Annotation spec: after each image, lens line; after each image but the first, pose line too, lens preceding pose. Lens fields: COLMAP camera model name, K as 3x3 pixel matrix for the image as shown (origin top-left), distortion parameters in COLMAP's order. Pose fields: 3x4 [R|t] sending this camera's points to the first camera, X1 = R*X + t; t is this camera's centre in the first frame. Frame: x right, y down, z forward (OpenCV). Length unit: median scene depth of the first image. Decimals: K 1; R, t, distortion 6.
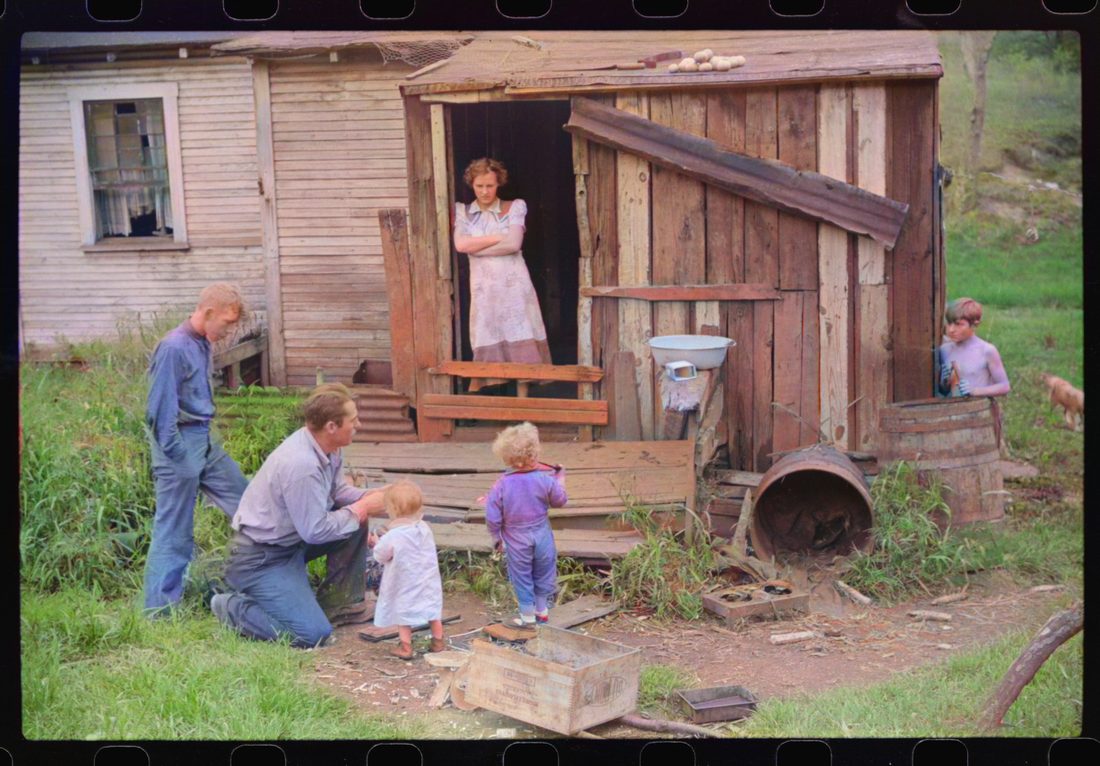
lens RADIAL K [[1554.9, 0, 550.8], [0, 1554.9, 378.3], [0, 0, 1]] dist [0.045357, 0.000000]
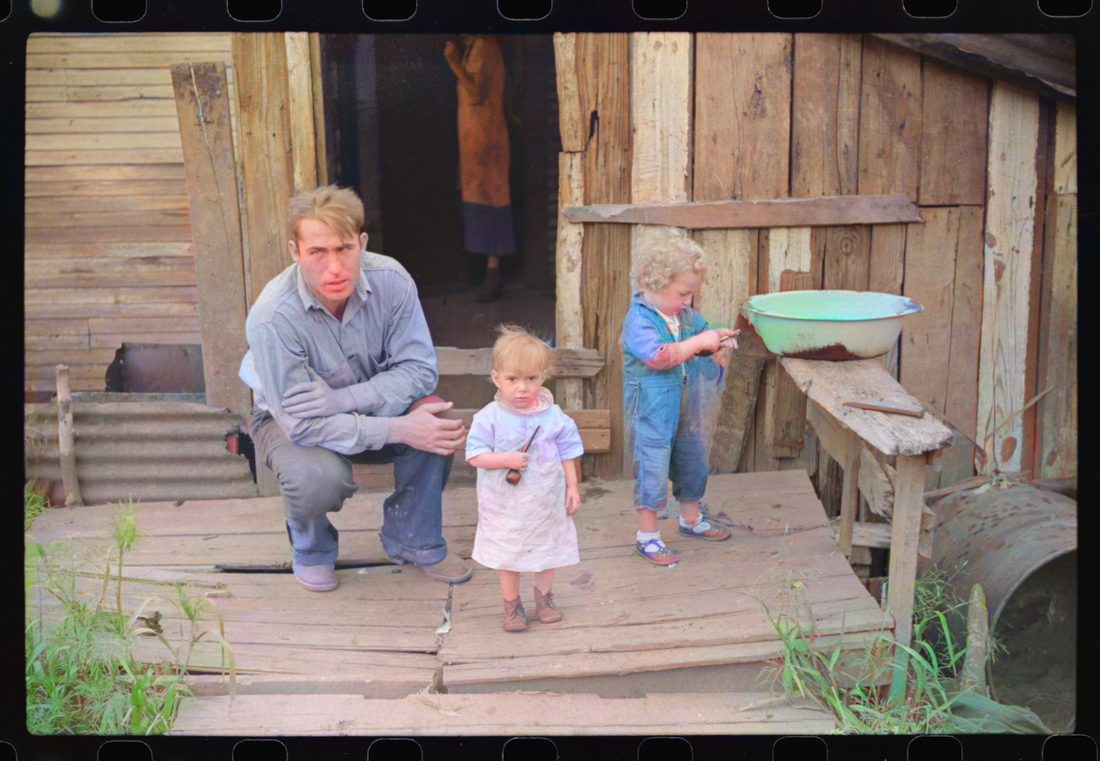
lens RADIAL K [[1554.9, 0, 549.4], [0, 1554.9, 388.5], [0, 0, 1]] dist [0.045357, 0.000000]
pose [[0.973369, -0.039922, 0.225739, -0.113012], [0.029514, 0.998348, 0.049293, -0.021782], [-0.227334, -0.041318, 0.972940, 0.467870]]
